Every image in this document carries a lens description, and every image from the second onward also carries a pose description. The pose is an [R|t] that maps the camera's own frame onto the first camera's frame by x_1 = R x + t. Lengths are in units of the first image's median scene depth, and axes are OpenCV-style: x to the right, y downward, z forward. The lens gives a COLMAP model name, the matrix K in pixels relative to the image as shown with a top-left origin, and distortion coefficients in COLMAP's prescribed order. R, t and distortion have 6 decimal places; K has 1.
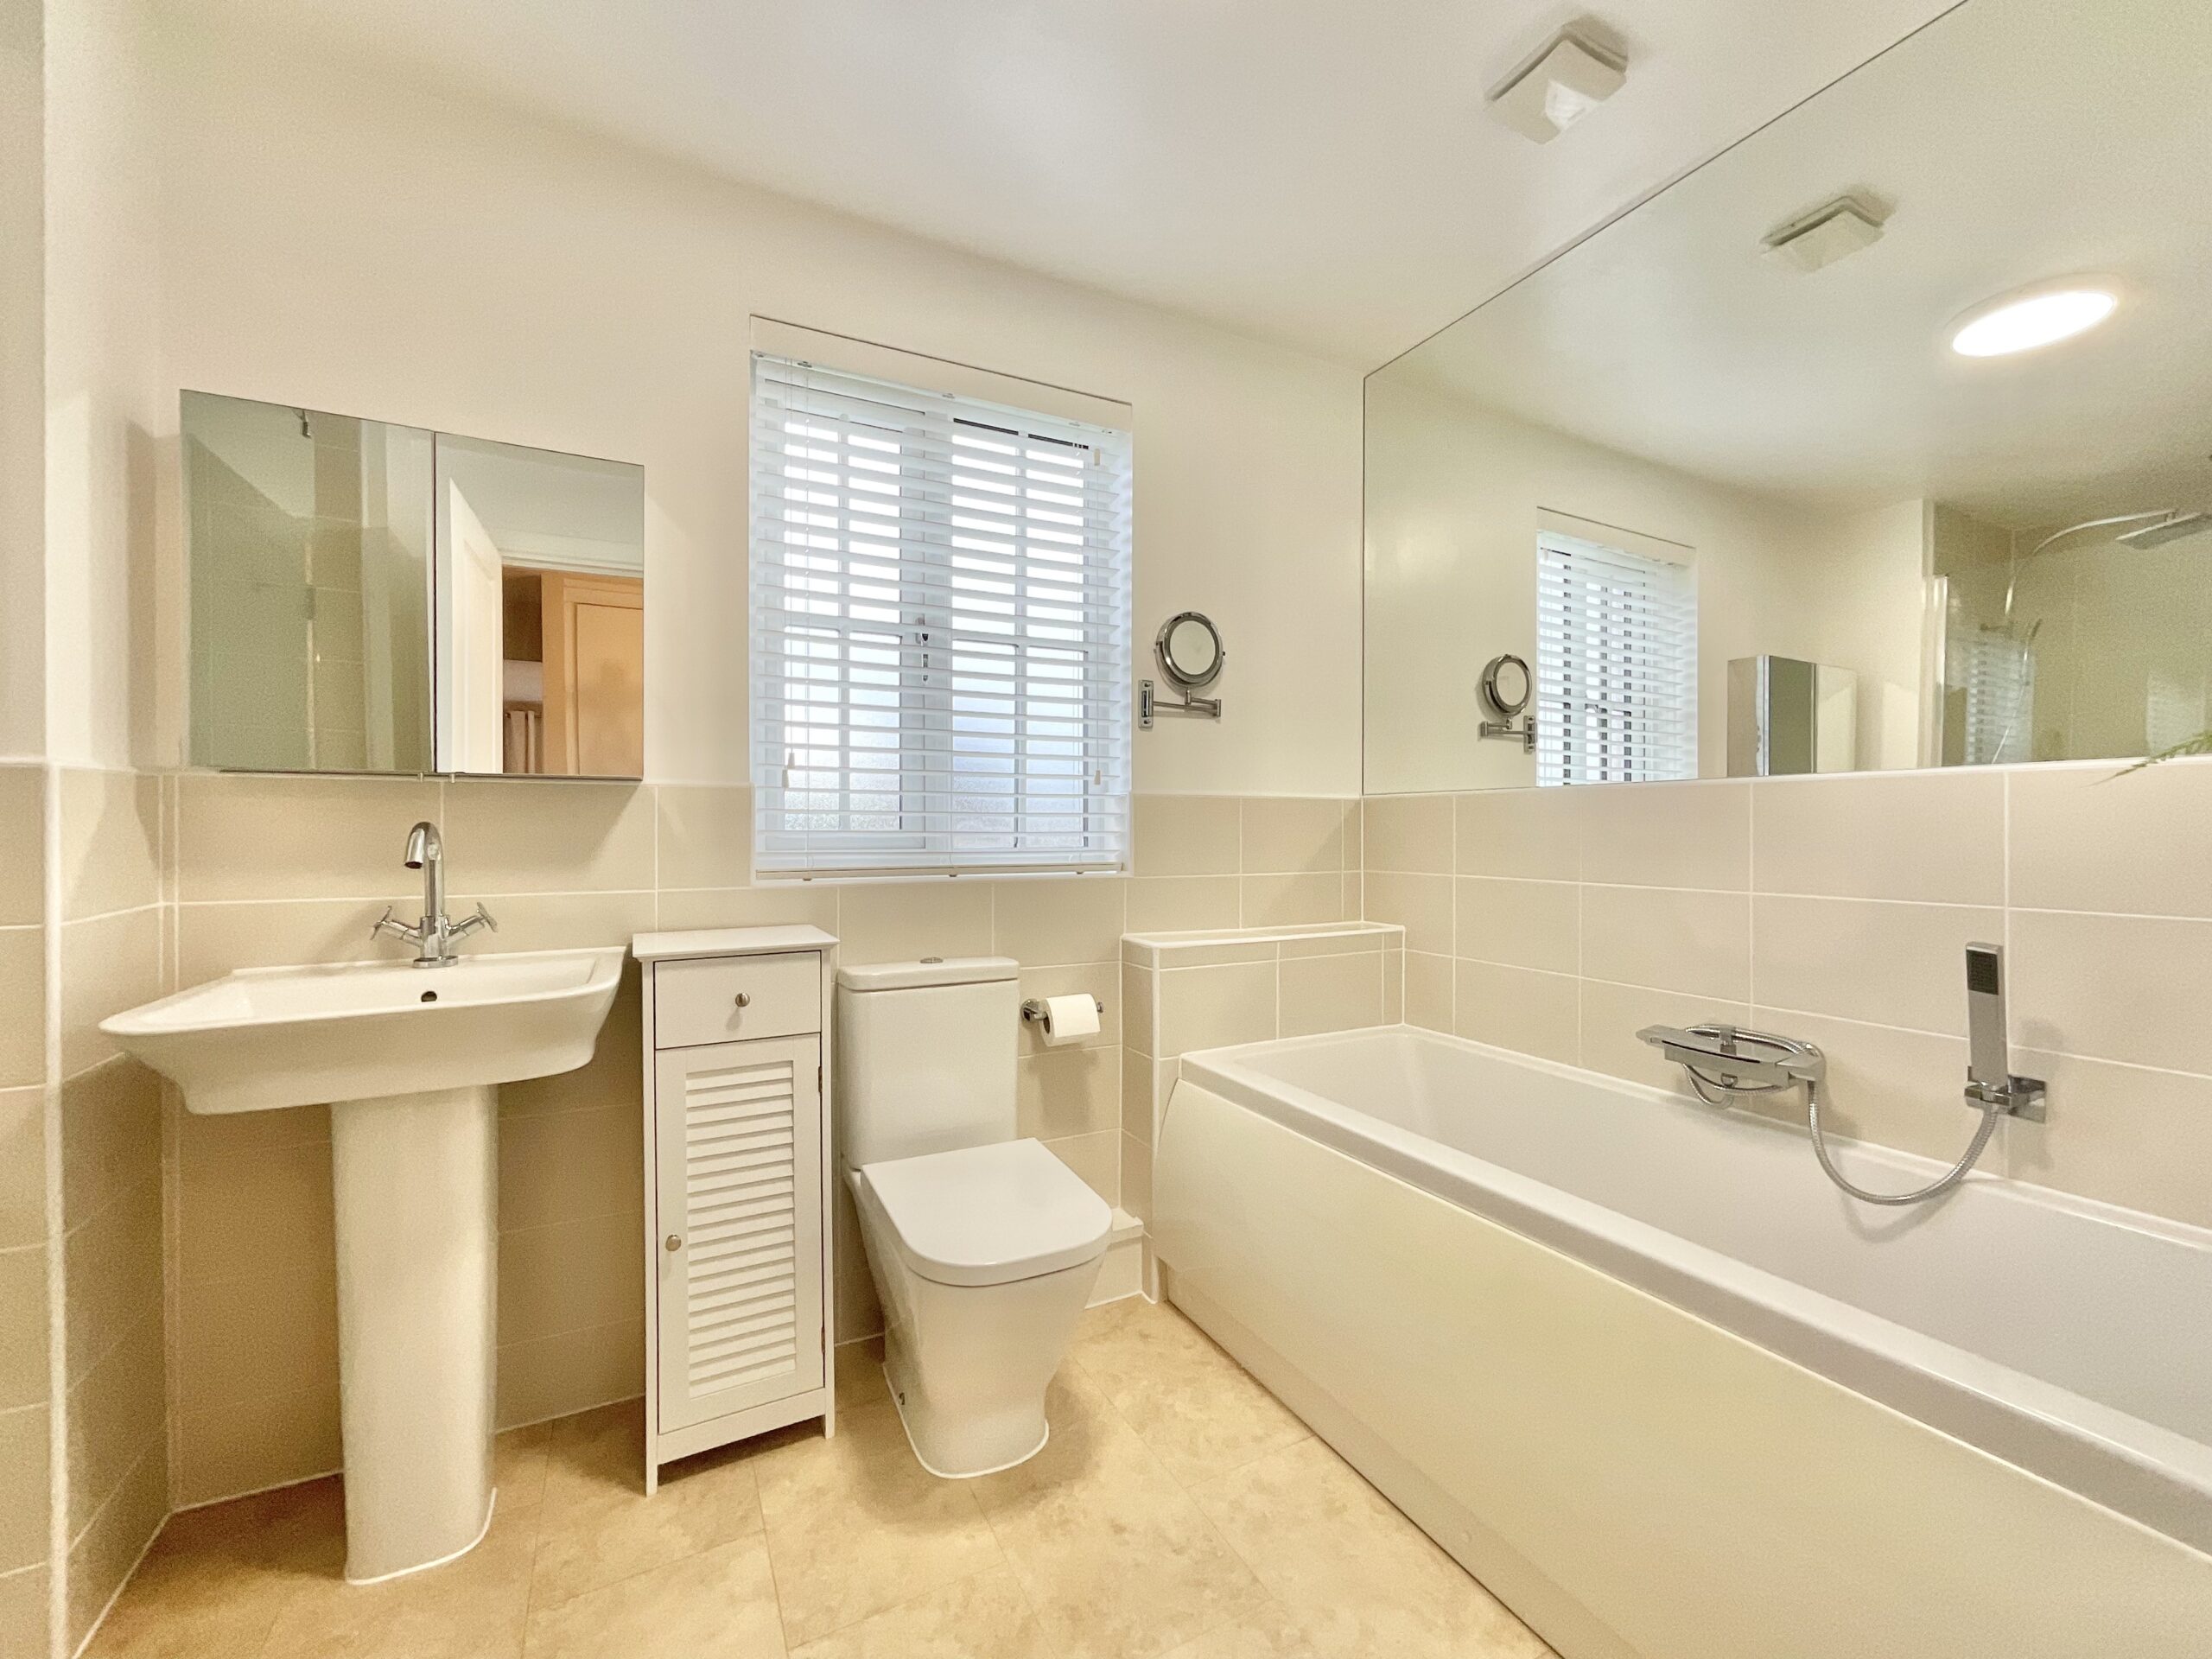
lens RADIAL K [[896.9, 0, 1103.7], [0, 896.9, 831.4], [0, 0, 1]] dist [-0.002453, -0.000140]
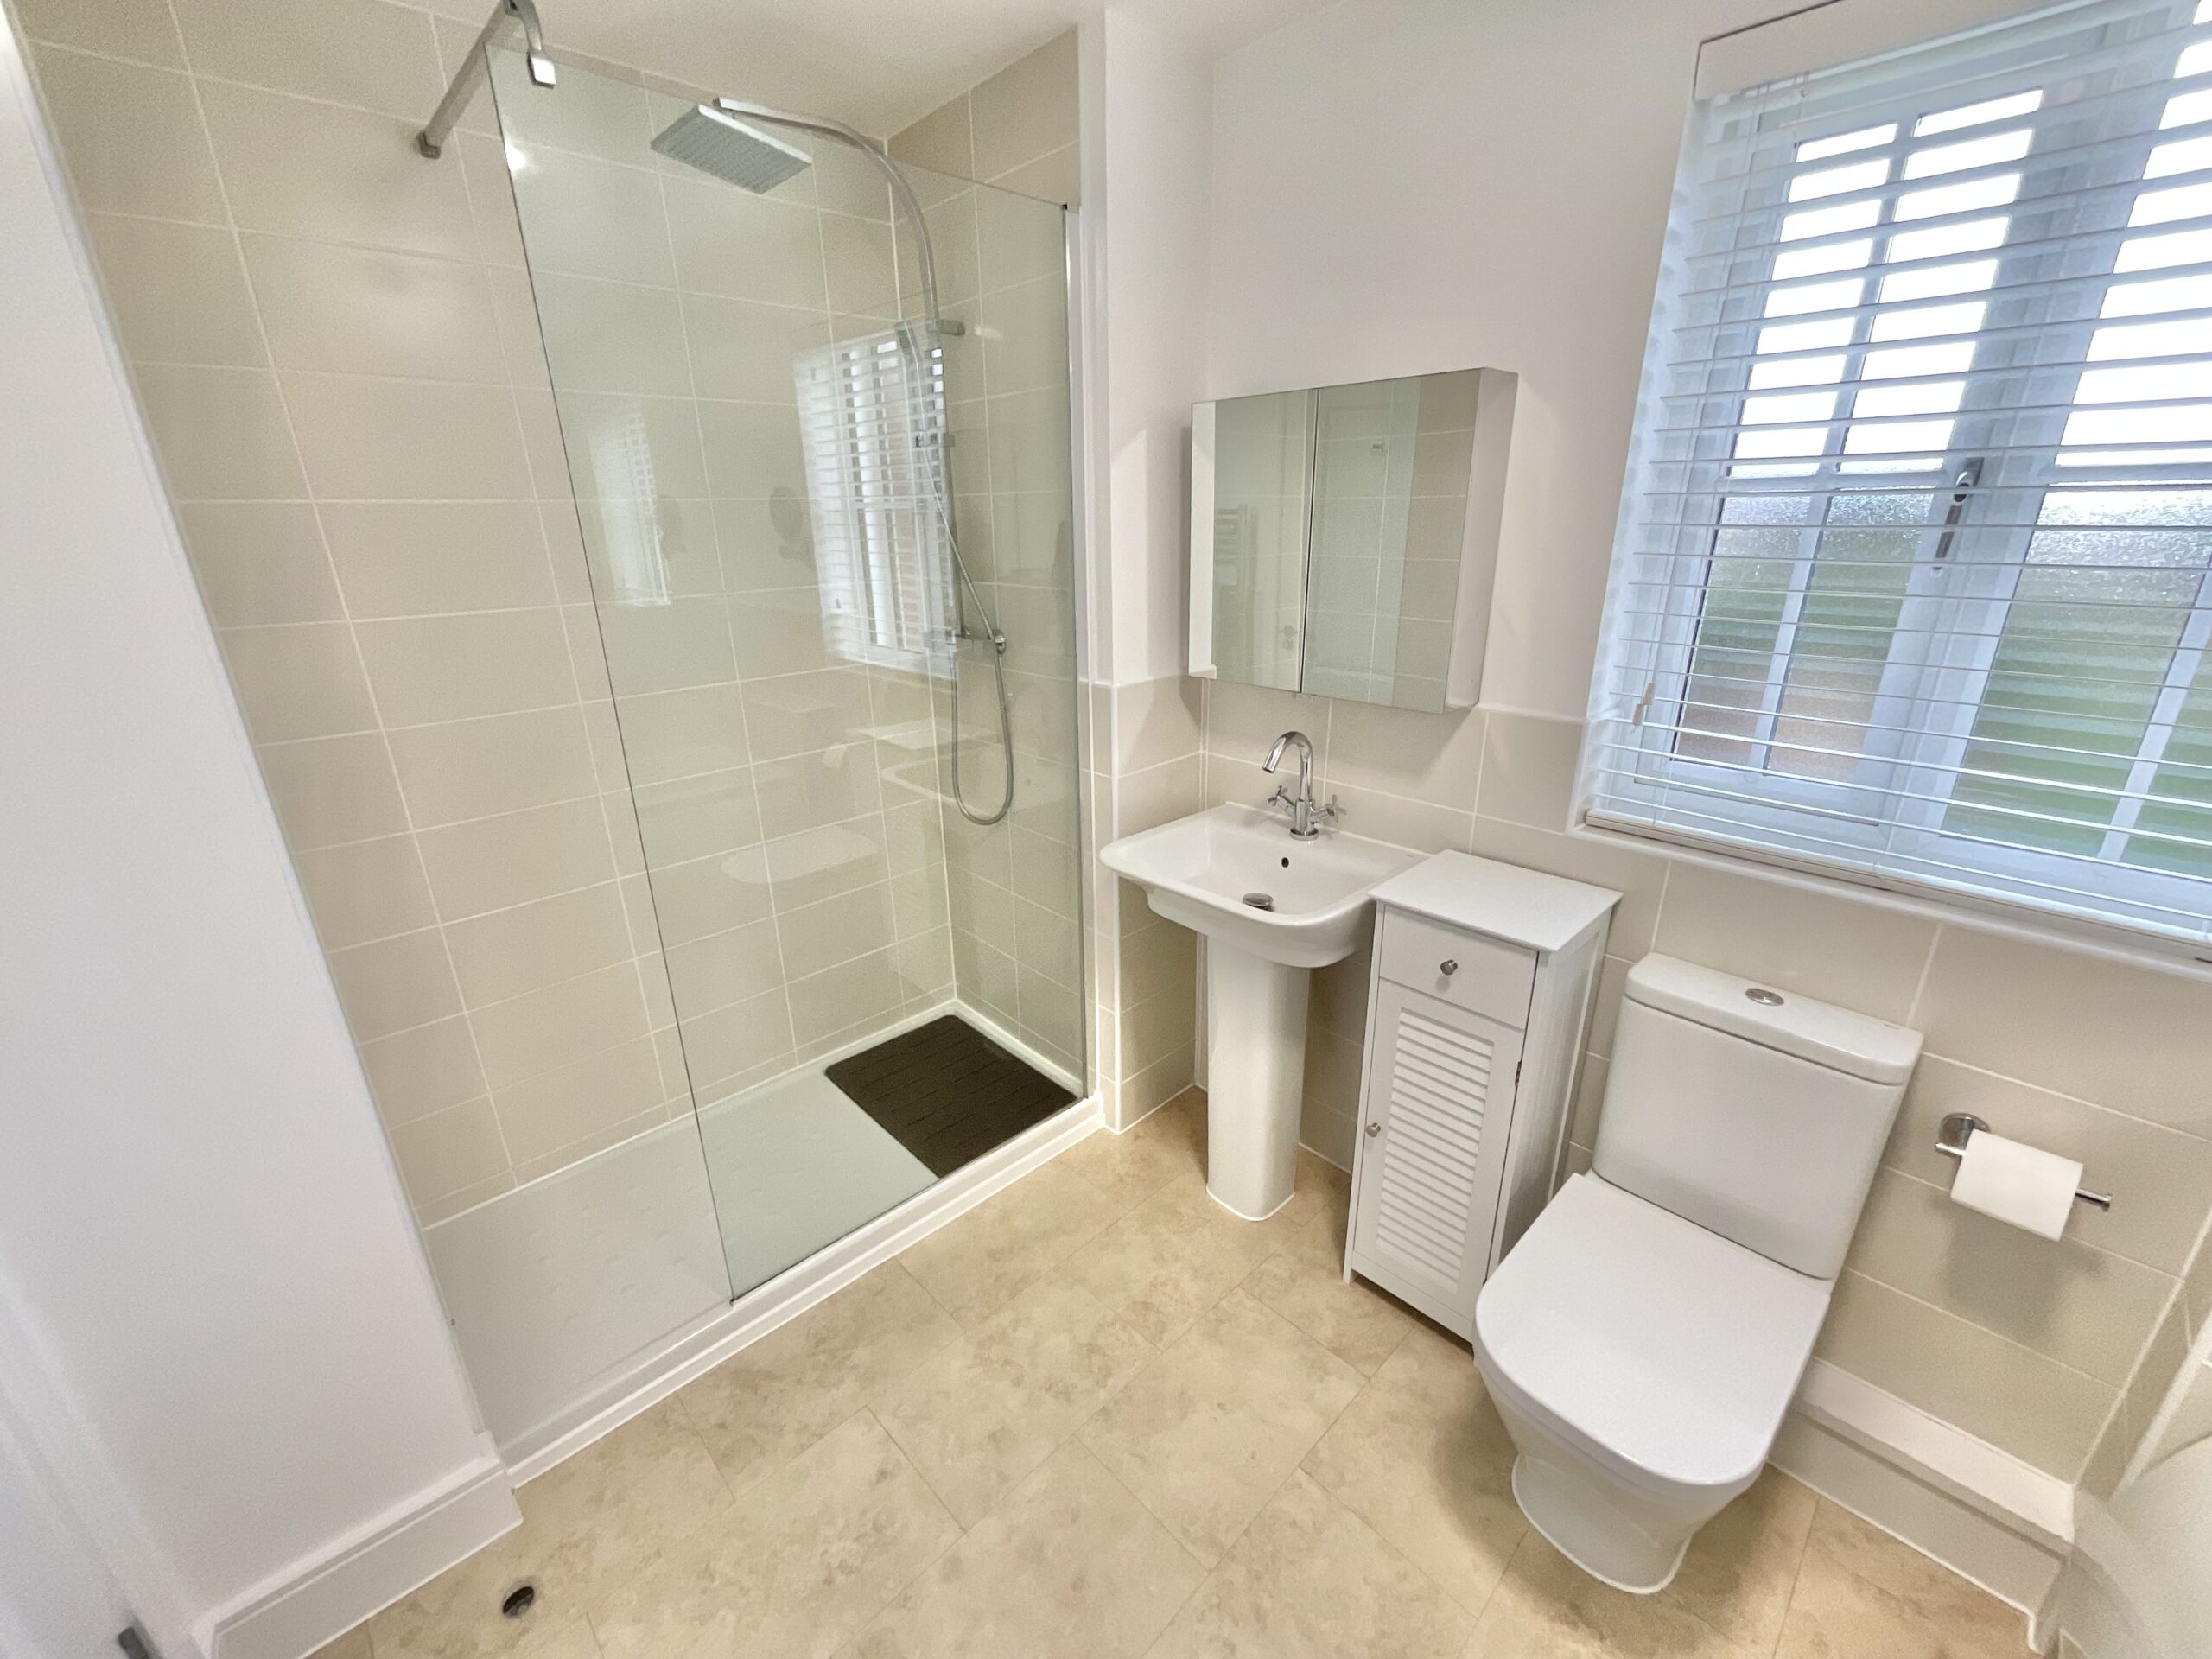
lens RADIAL K [[888.7, 0, 1107.2], [0, 888.7, 852.2], [0, 0, 1]] dist [0.002095, 0.000266]
pose [[0.272637, 0.334565, -0.902073, 0.347915], [0.016180, 0.935865, 0.351988, -0.294437], [0.961981, -0.110560, 0.249738, 0.418485]]
